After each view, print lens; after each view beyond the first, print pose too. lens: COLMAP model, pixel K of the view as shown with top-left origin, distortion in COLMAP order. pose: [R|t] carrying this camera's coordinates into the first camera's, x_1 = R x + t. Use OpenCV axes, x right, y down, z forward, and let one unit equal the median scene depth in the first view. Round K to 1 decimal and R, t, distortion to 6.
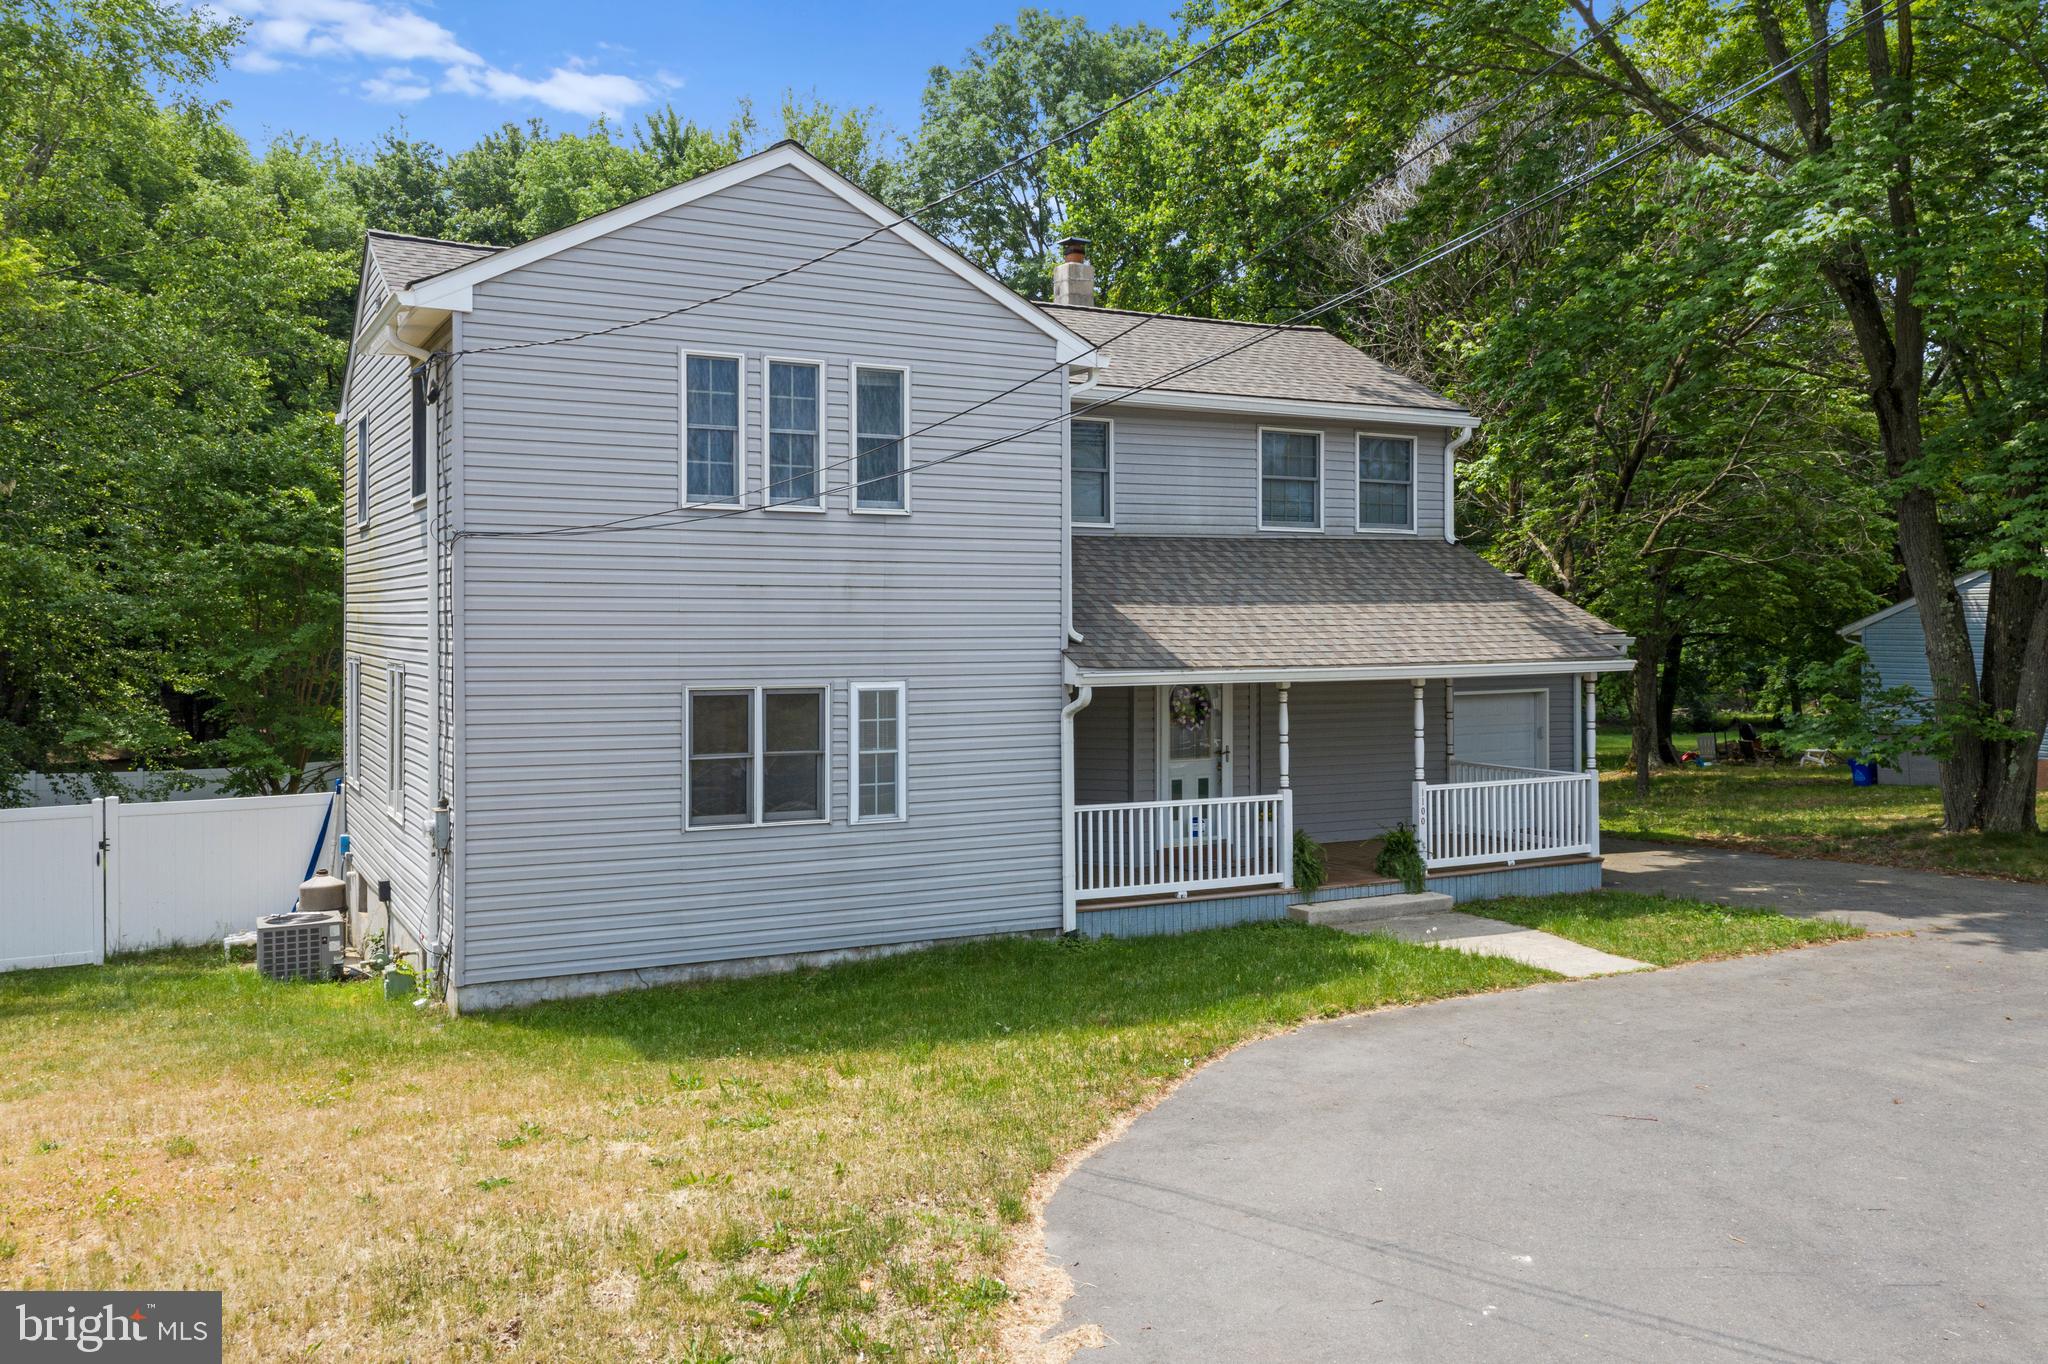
lens RADIAL K [[1645.4, 0, 1022.7], [0, 1645.4, 640.0], [0, 0, 1]] dist [-0.003681, 0.017160]
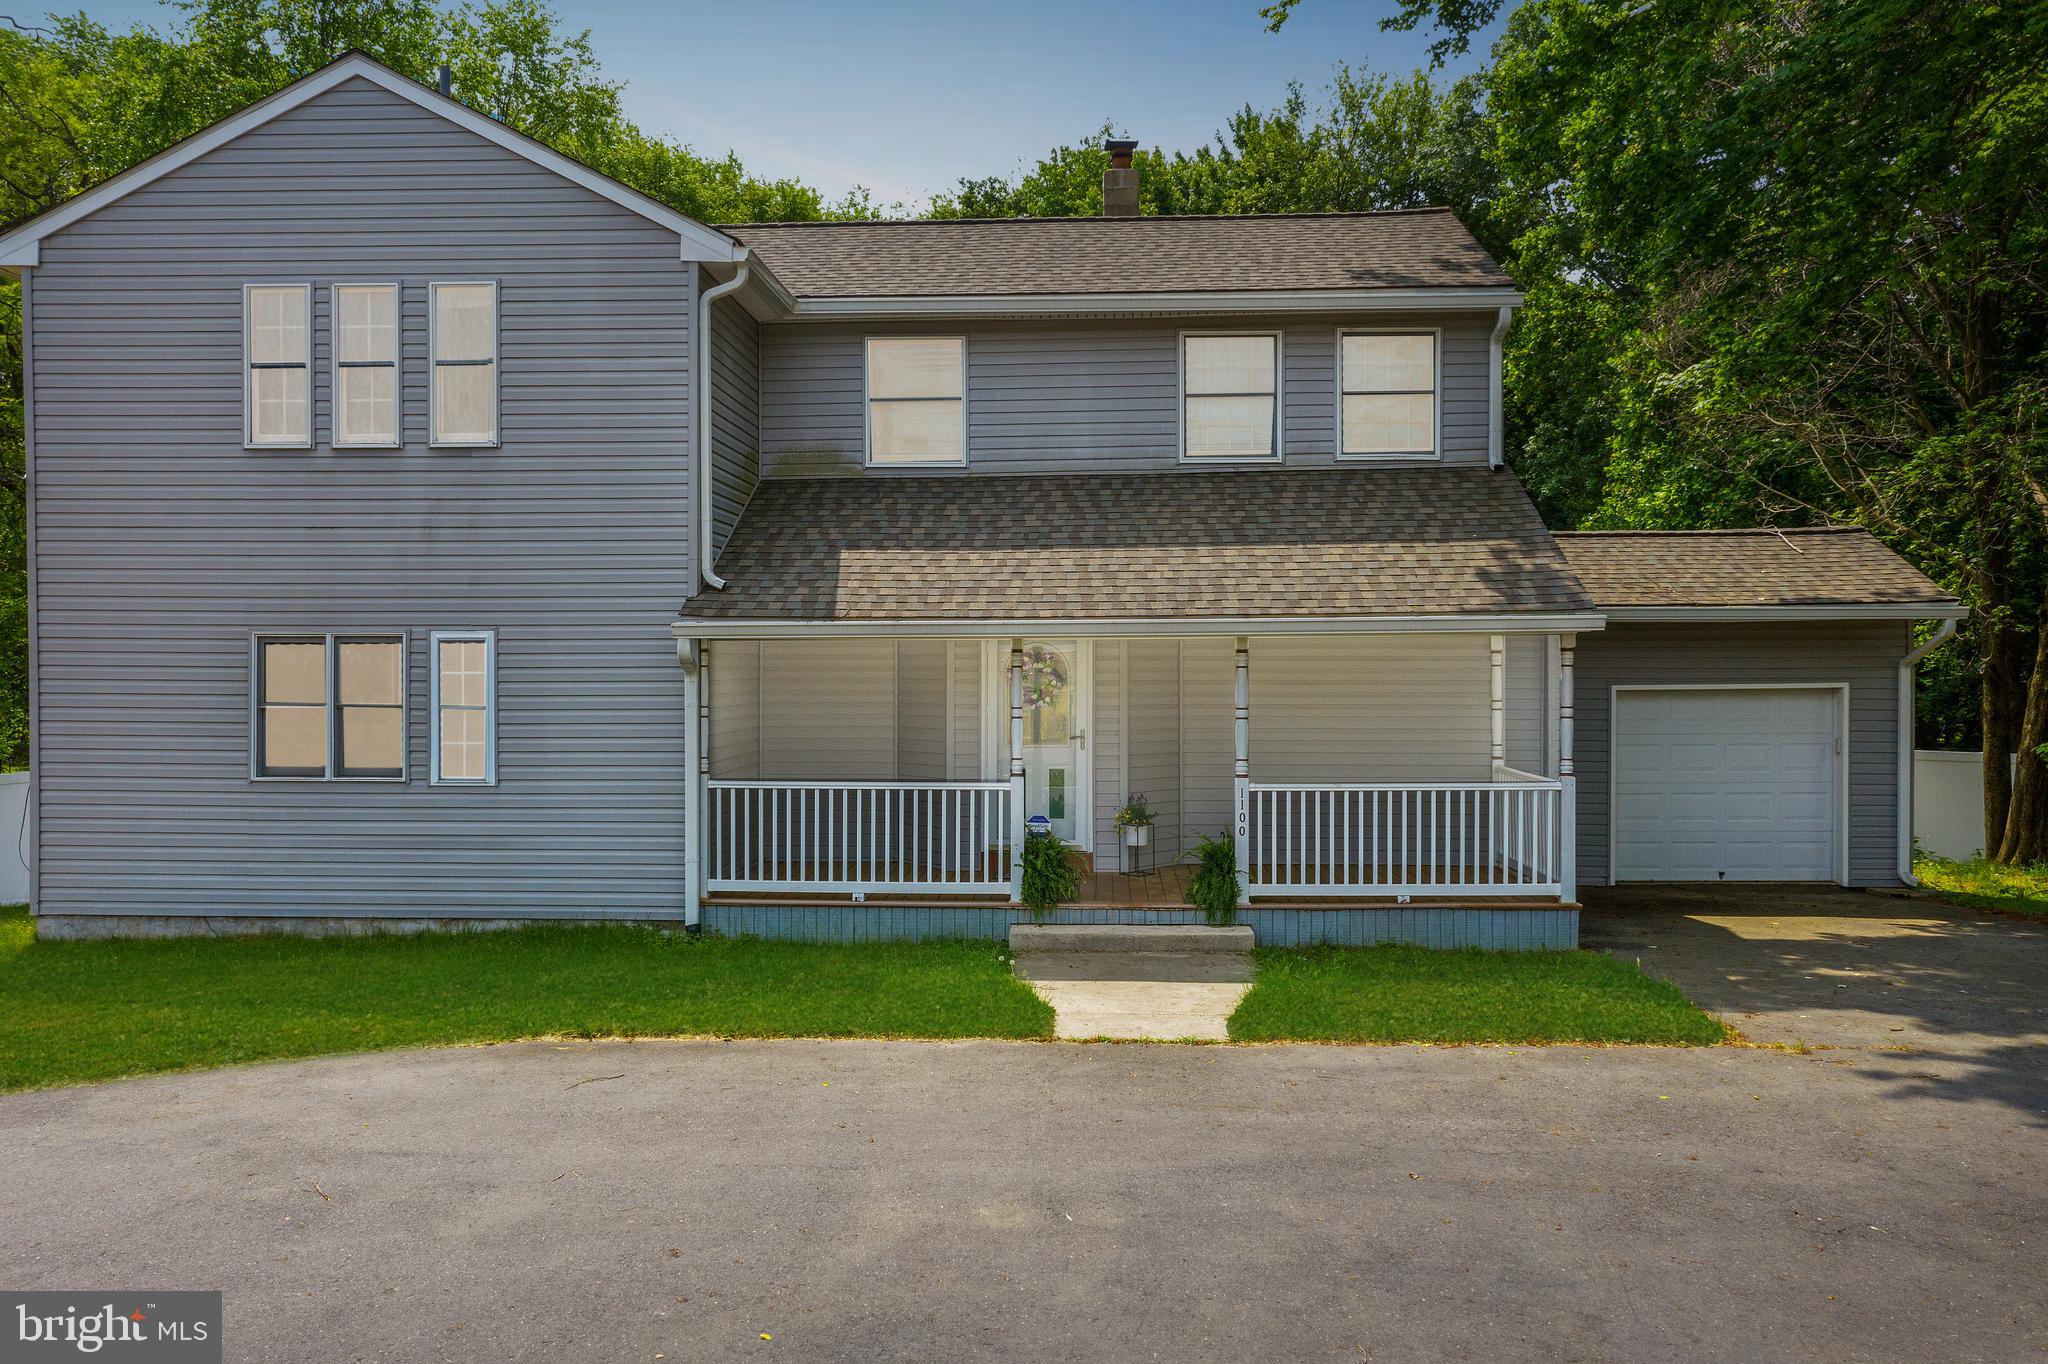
lens RADIAL K [[1645.4, 0, 1033.2], [0, 1645.4, 694.0], [0, 0, 1]] dist [-0.003681, 0.017160]
pose [[0.860077, 0.010571, -0.510054, 0.588735], [-0.005784, 0.999923, 0.010970, 0.043983], [0.510131, -0.006485, 0.860072, 0.339540]]
